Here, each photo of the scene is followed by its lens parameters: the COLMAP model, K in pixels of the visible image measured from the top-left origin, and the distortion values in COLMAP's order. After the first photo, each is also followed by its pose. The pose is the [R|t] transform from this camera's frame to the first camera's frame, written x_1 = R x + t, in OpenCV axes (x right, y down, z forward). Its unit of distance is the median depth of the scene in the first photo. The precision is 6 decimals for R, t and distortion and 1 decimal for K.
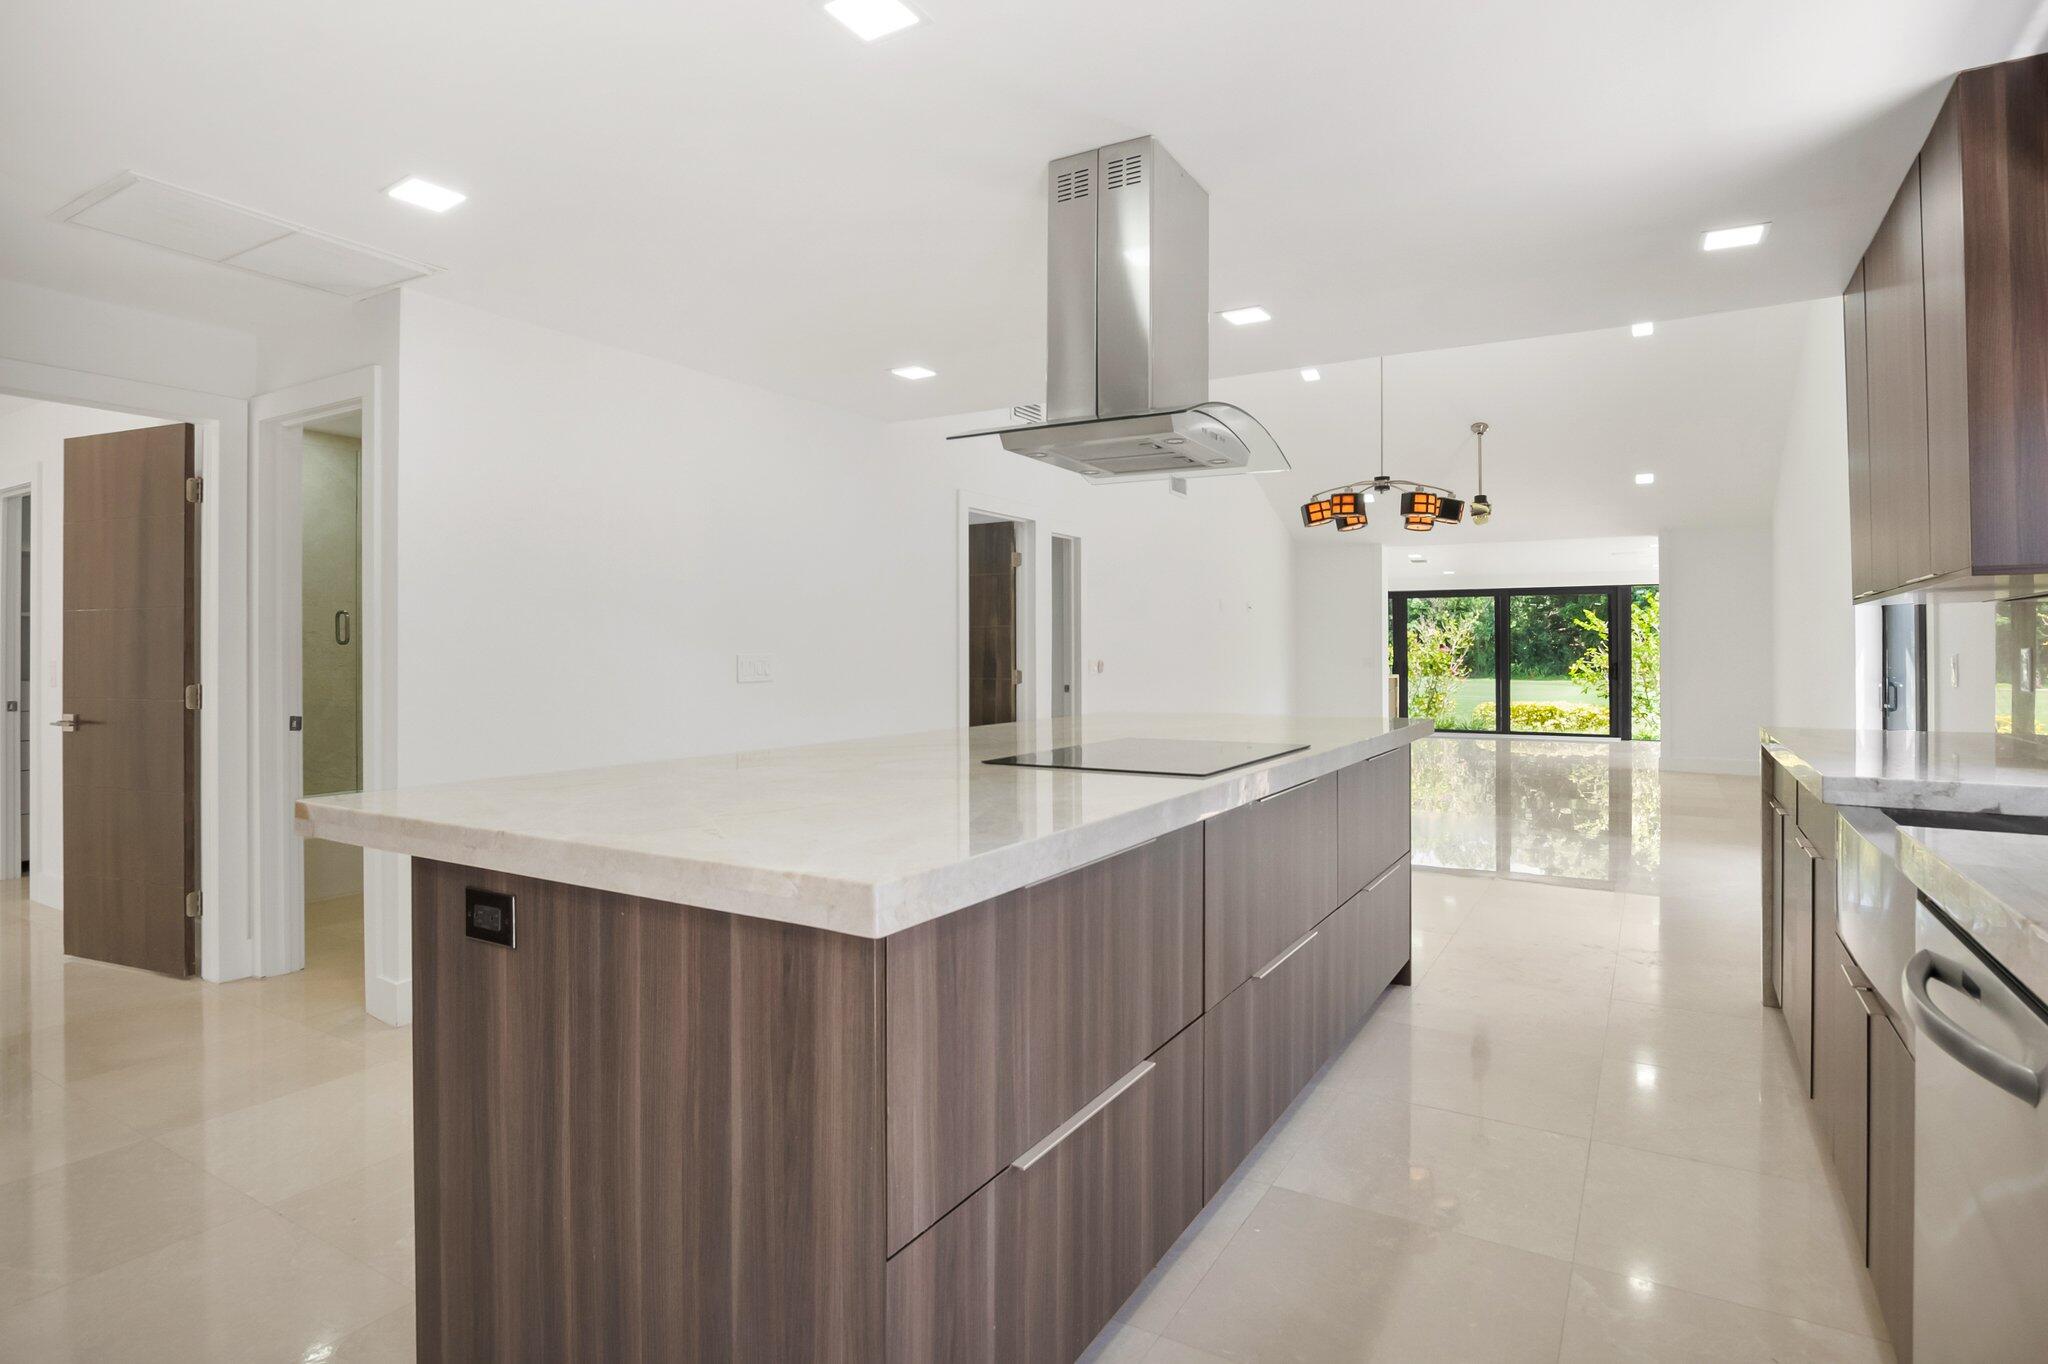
lens RADIAL K [[1041.3, 0, 1029.0], [0, 1041.3, 655.5], [0, 0, 1]] dist [-0.018516, 0.001235]
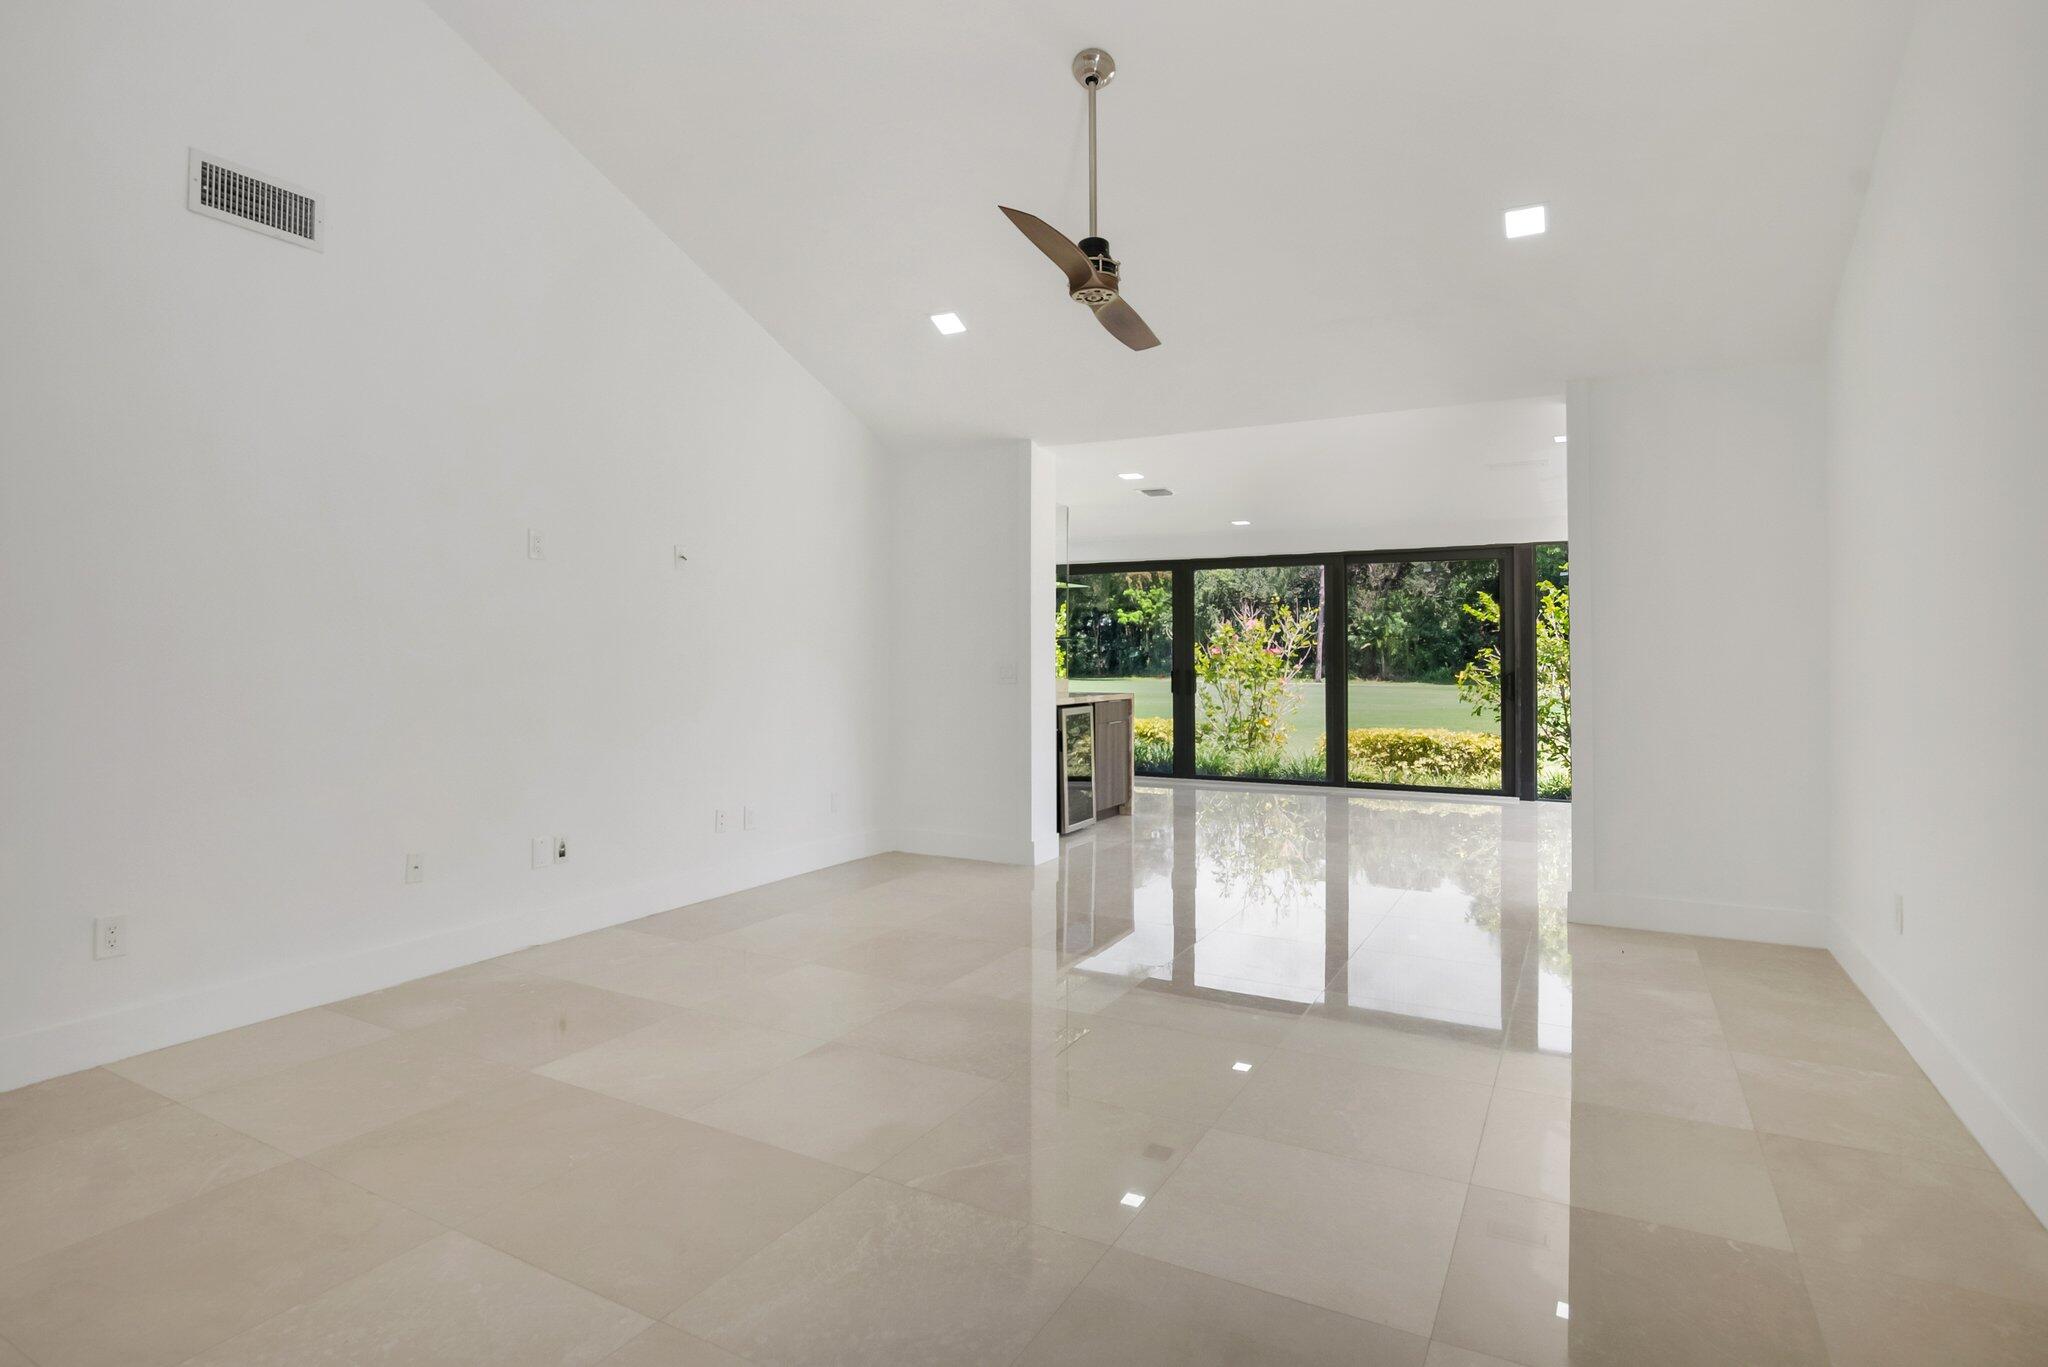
lens RADIAL K [[1049.5, 0, 1016.2], [0, 1049.5, 648.8], [0, 0, 1]] dist [-0.045904, 0.025516]
pose [[0.999336, -0.001319, 0.036411, 0.233196], [0.001667, 0.999953, -0.009541, -0.000516], [-0.036397, 0.009595, 0.999291, 0.368754]]
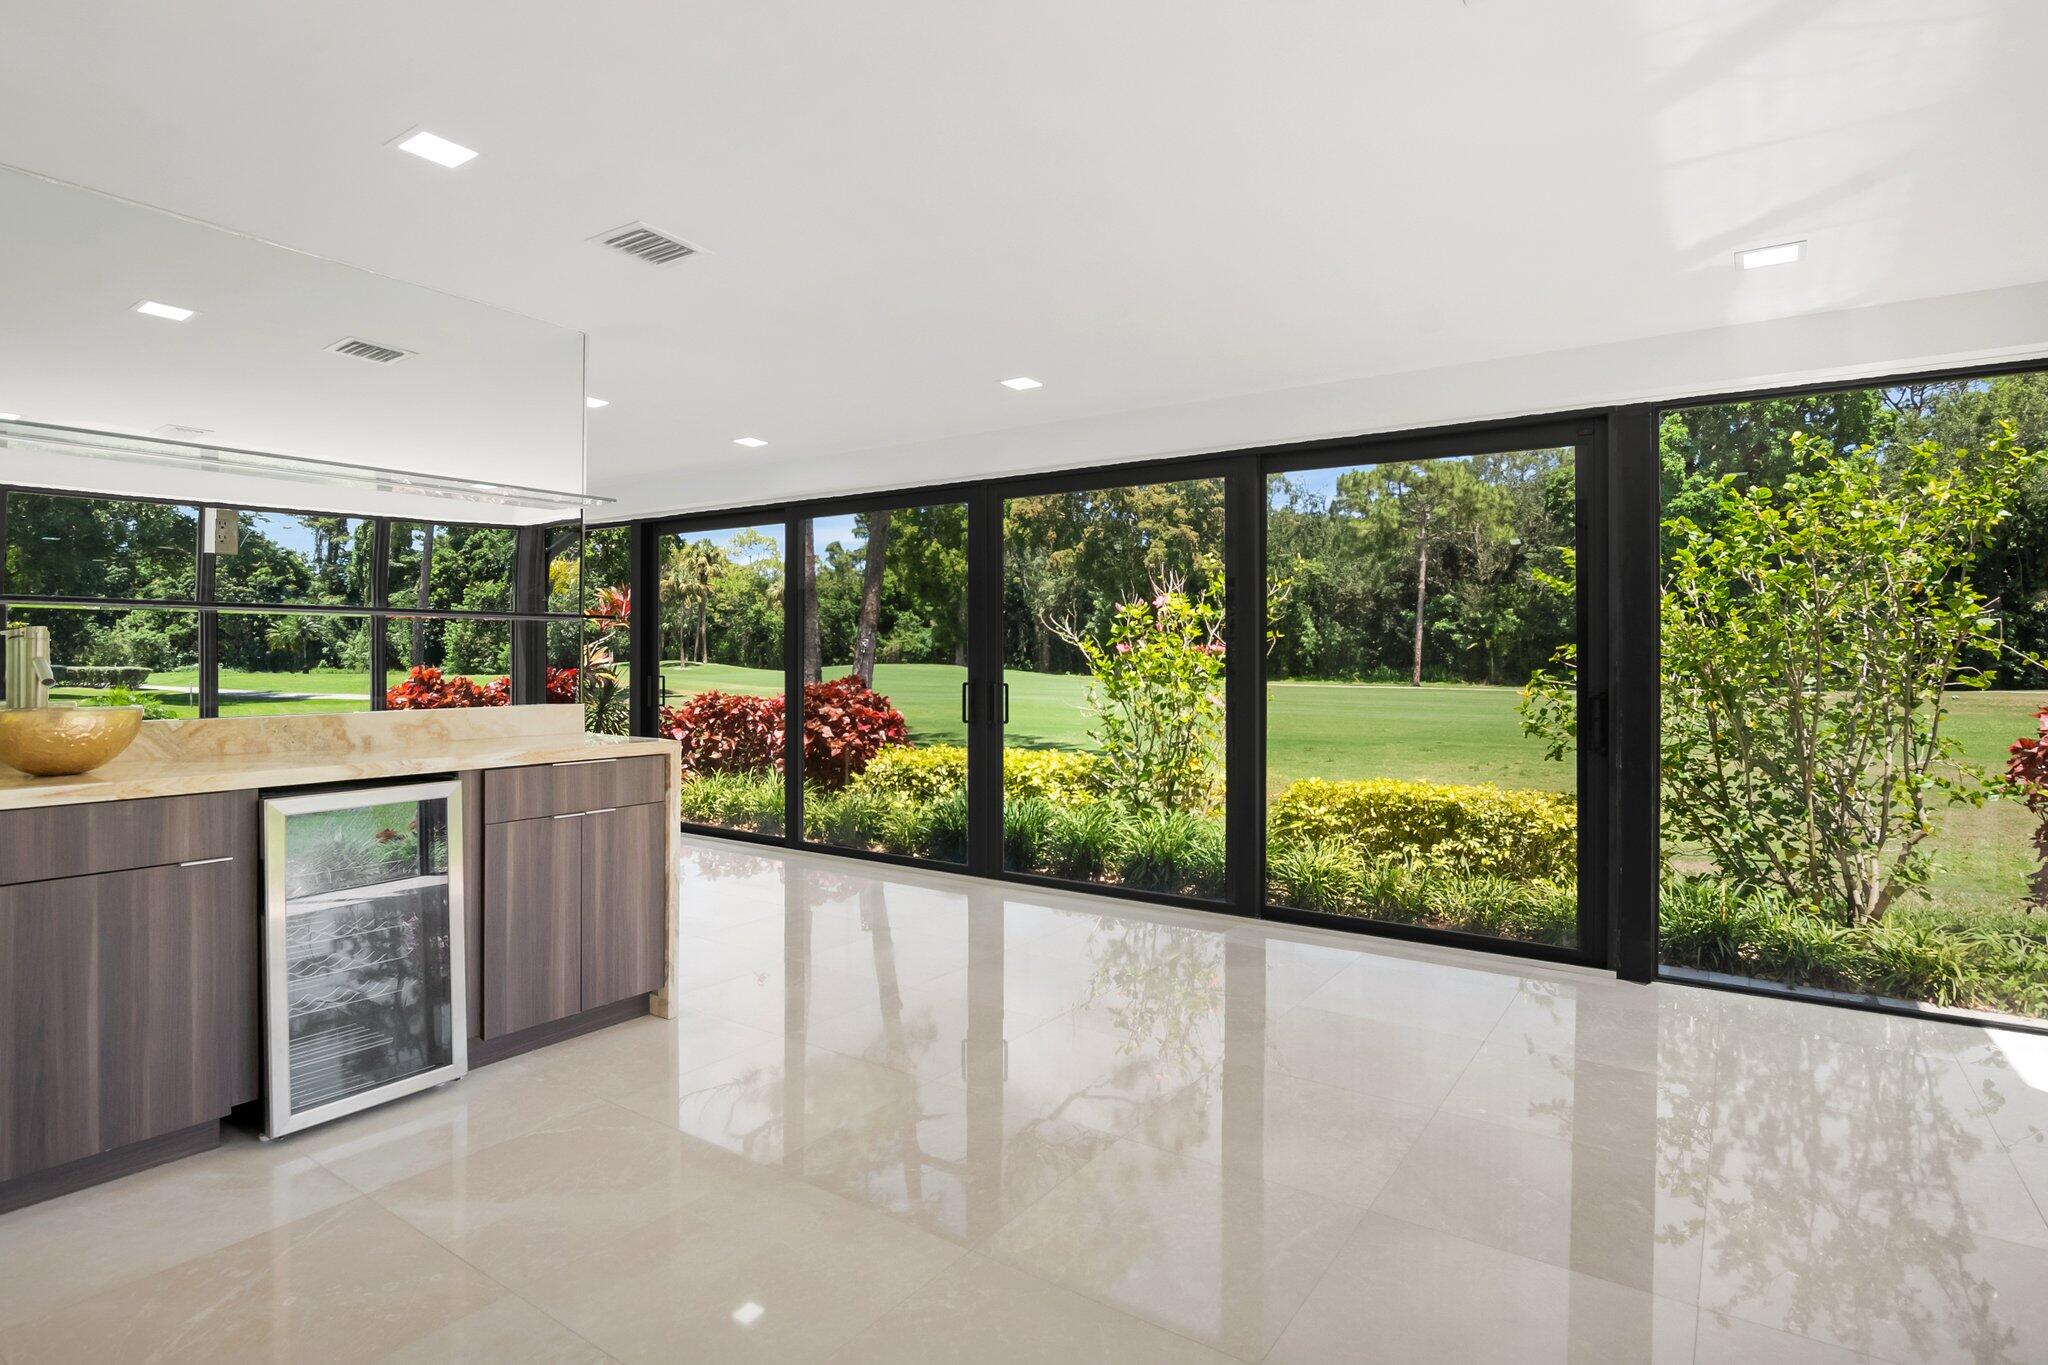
lens RADIAL K [[1049.5, 0, 1016.2], [0, 1049.5, 647.8], [0, 0, 1]] dist [-0.045904, 0.025516]
pose [[0.997953, 0.002160, -0.063910, 0.390133], [-0.002775, 0.999951, -0.009535, -0.001032], [0.063886, 0.009693, 0.997910, 0.650065]]
